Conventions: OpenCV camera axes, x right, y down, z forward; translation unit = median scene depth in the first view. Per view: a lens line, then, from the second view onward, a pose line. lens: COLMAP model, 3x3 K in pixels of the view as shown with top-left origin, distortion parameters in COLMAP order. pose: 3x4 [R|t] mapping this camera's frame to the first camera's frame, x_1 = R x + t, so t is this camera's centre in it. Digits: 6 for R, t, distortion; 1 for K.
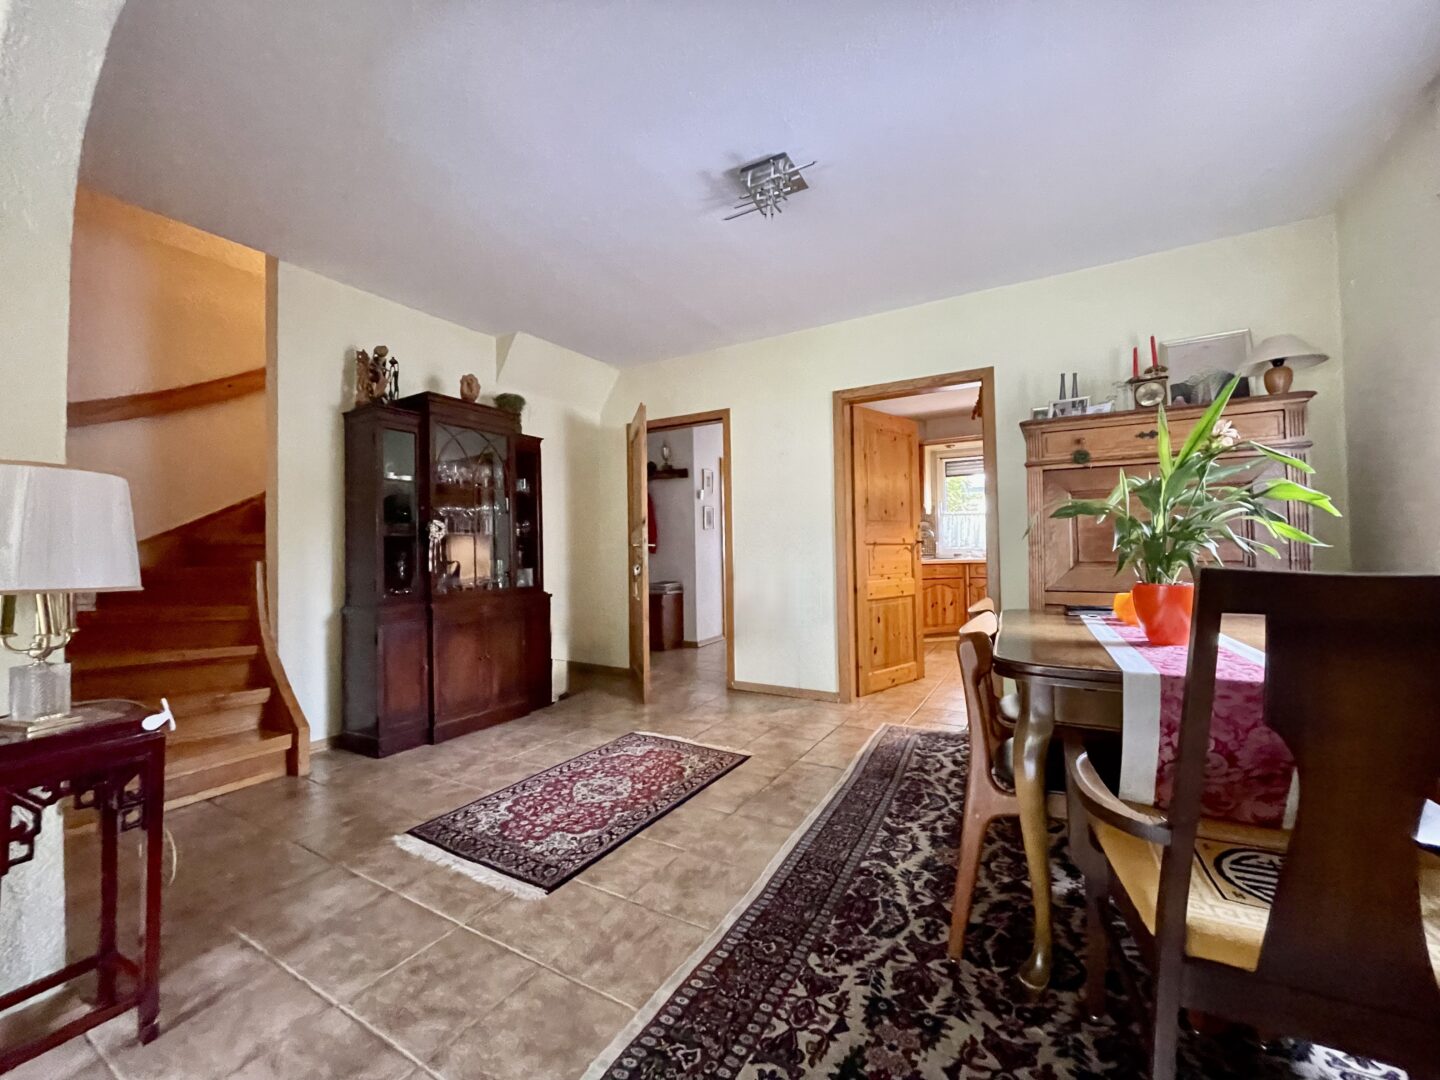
lens RADIAL K [[582.7, 0, 720.0], [0, 582.7, 540.0], [0, 0, 1]] dist [-0.003361, -0.000299]
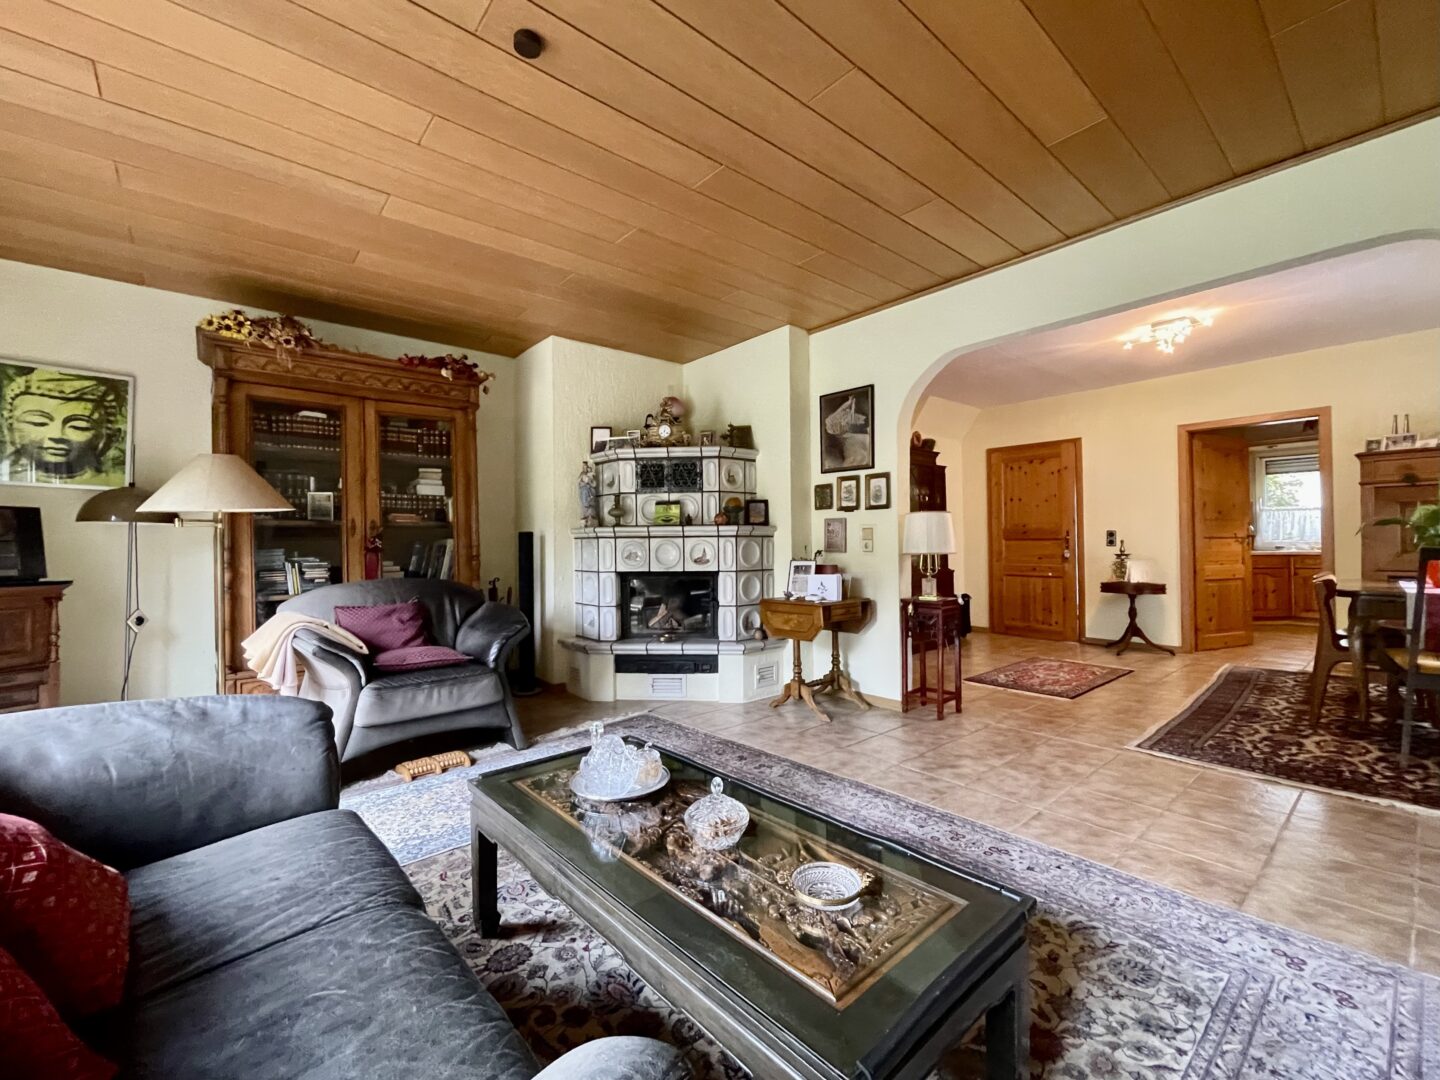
lens RADIAL K [[605.6, 0, 720.0], [0, 605.6, 540.0], [0, 0, 1]] dist [-0.002355, -0.000403]
pose [[0.944455, 0.006213, -0.328582, -0.628789], [-0.000817, 0.999863, 0.016558, -0.017699], [0.328640, -0.015370, 0.944330, -1.227624]]
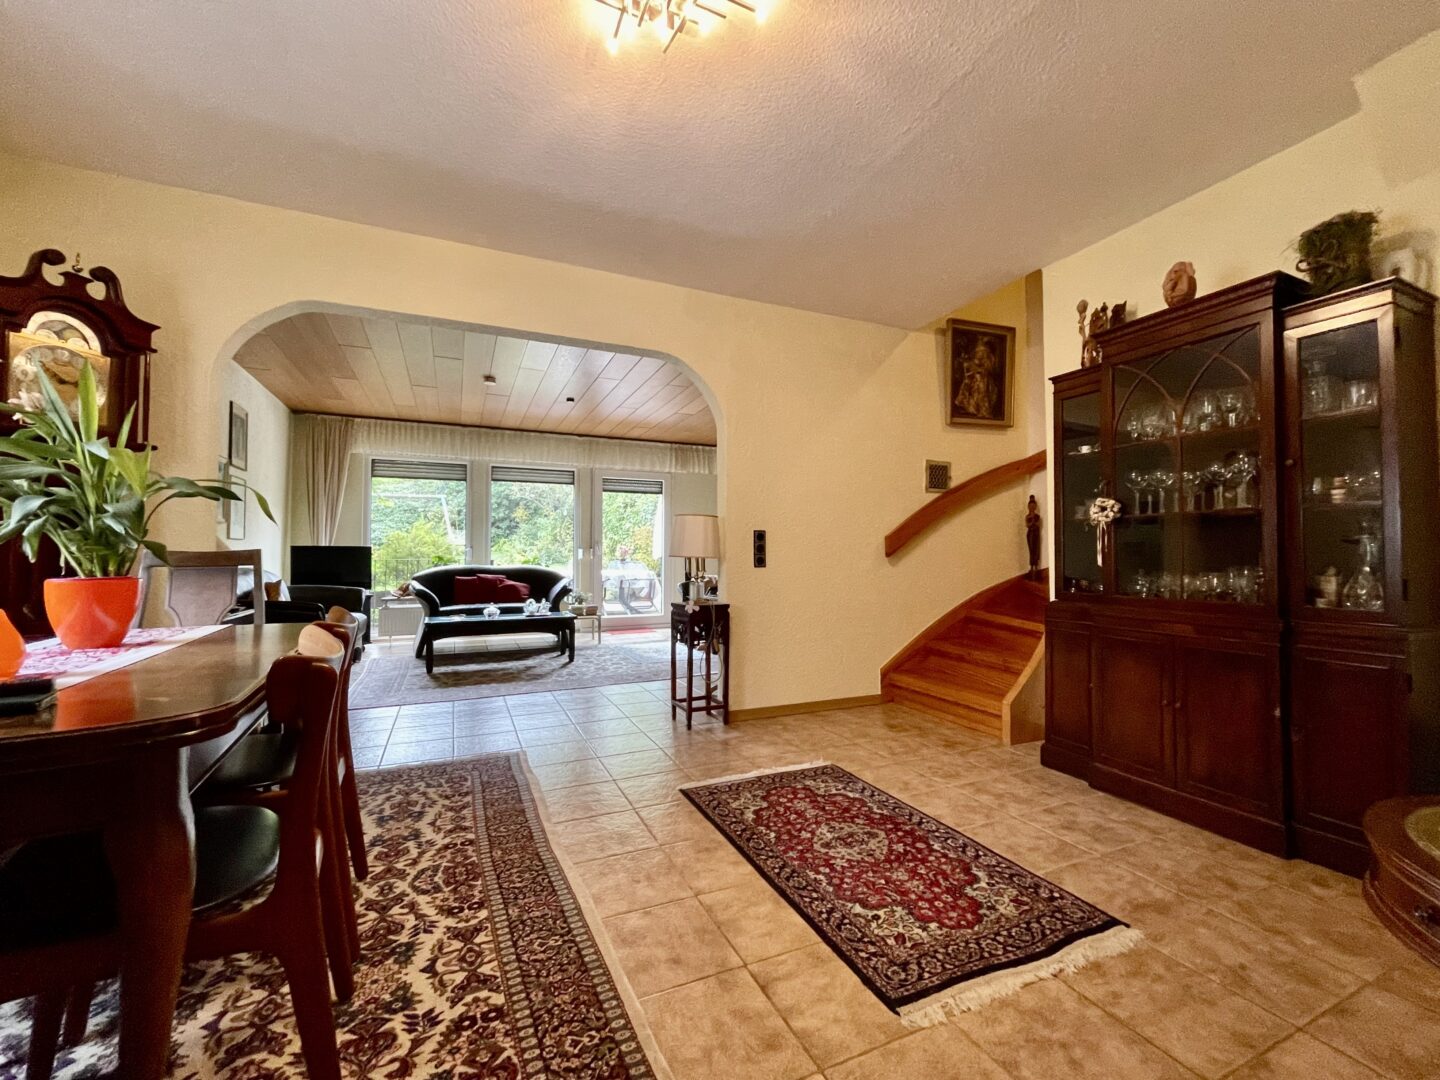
lens RADIAL K [[595.7, 0, 720.0], [0, 595.7, 540.0], [0, 0, 1]] dist [-0.001417, 0.000397]
pose [[-0.581224, -0.005695, -0.813723, 0.634544], [0.024007, 0.999420, -0.024142, 0.040669], [0.813389, -0.033567, -0.580751, 1.516148]]
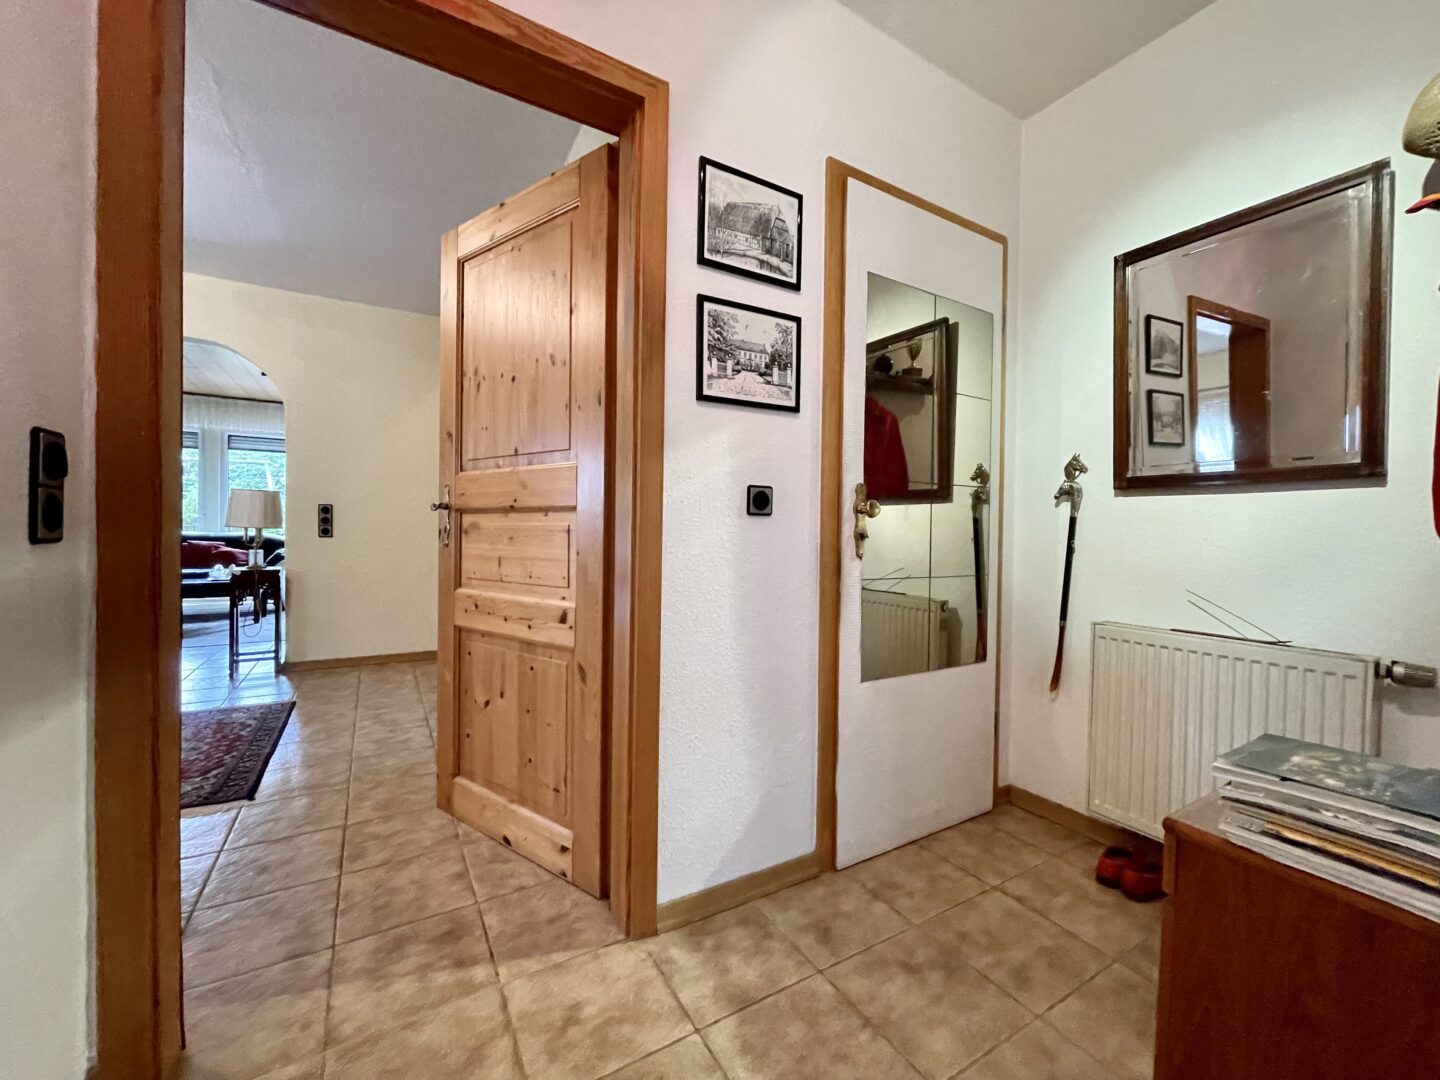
lens RADIAL K [[582.7, 0, 720.0], [0, 582.7, 540.0], [0, 0, 1]] dist [-0.003361, -0.000299]
pose [[-0.486371, 0.026060, -0.873364, 0.221643], [0.007044, 0.999640, 0.025905, 0.049856], [0.873724, 0.006447, -0.486379, 2.612002]]
